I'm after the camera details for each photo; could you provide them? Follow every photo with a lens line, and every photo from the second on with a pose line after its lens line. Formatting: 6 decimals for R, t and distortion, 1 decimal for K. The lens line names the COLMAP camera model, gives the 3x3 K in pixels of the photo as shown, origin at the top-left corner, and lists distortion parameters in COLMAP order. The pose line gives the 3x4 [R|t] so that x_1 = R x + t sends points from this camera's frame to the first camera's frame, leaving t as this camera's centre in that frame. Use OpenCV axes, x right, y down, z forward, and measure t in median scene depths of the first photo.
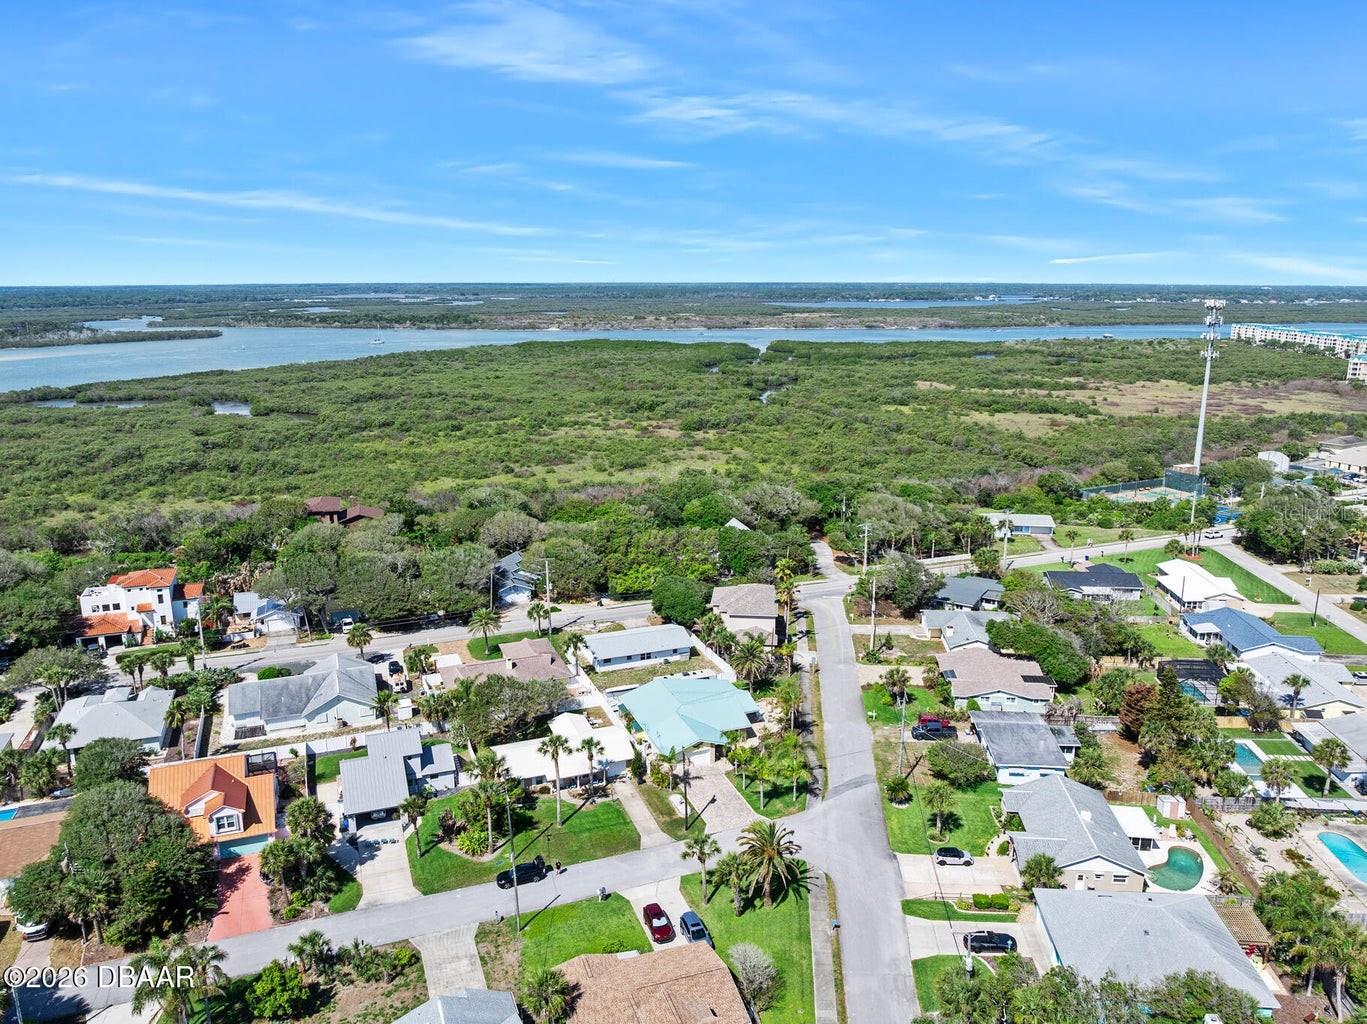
lens RADIAL K [[974.7, 0, 680.1], [0, 974.7, 505.7], [0, 0, 1]] dist [-0.026419, -0.002292]
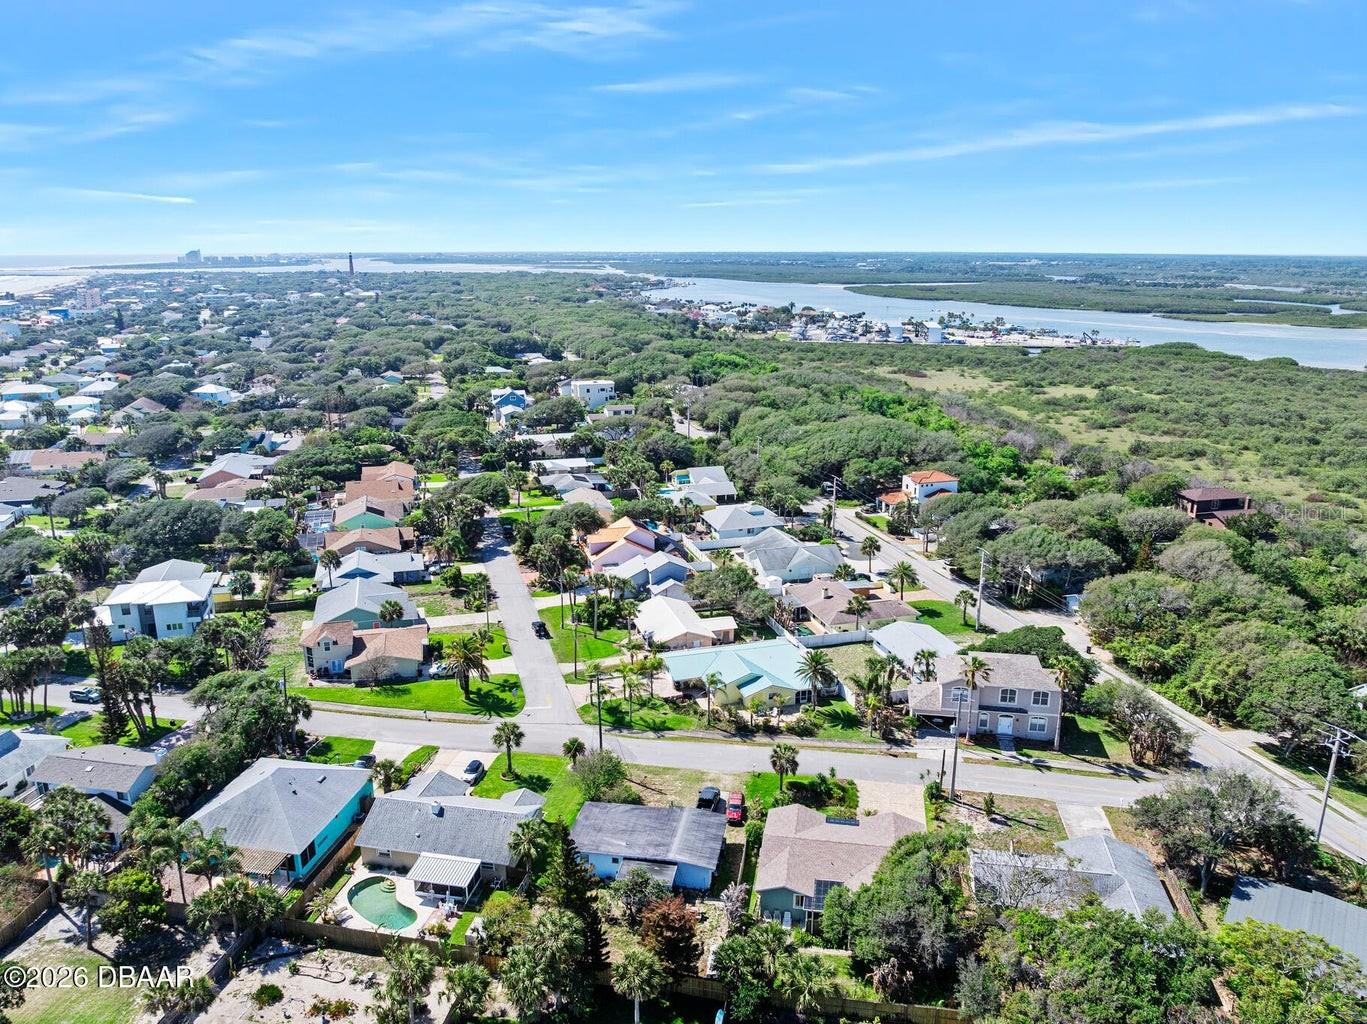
lens RADIAL K [[952.1, 0, 691.3], [0, 952.1, 538.3], [0, 0, 1]] dist [-0.029606, -0.002131]
pose [[-0.077823, 0.291726, -0.953331, 0.244043], [-0.225340, 0.926338, 0.301861, -0.054949], [0.971167, 0.238315, -0.006353, 0.235503]]
